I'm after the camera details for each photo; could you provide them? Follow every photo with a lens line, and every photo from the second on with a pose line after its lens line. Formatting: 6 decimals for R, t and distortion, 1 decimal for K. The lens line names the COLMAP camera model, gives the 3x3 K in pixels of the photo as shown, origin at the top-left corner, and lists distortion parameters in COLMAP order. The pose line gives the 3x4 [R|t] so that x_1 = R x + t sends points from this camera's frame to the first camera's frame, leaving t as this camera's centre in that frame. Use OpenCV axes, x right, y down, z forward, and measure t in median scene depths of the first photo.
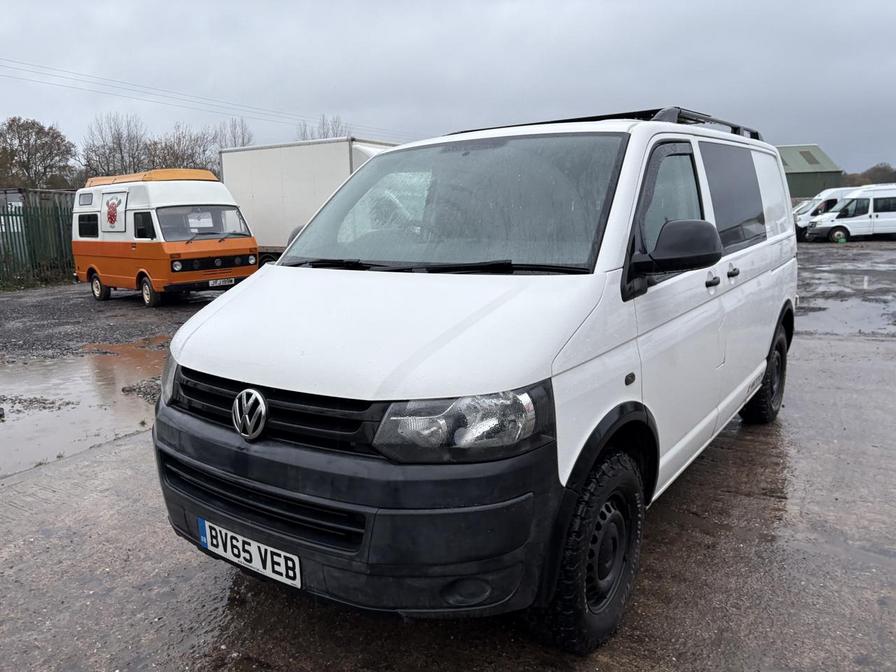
lens RADIAL K [[671.2, 0, 451.9], [0, 671.2, 343.2], [0, 0, 1]] dist [0.015296, -0.012331]
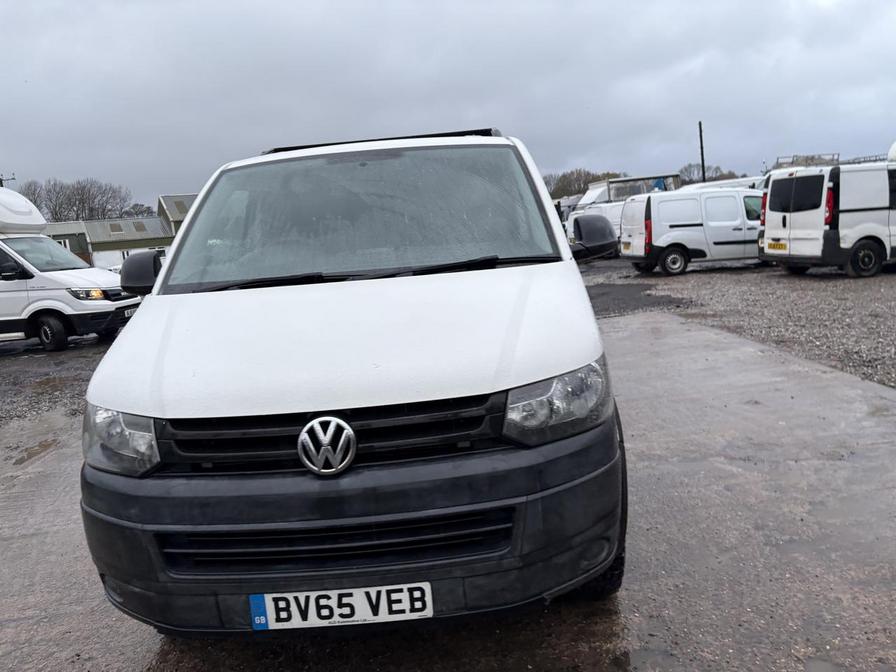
lens RADIAL K [[671.2, 0, 448.1], [0, 671.2, 330.4], [0, 0, 1]] dist [0.015296, -0.012331]
pose [[0.823325, -0.131909, 0.552029, -0.640302], [0.170562, 0.985164, -0.018977, 0.001777], [-0.541336, 0.109779, 0.833609, 0.177005]]
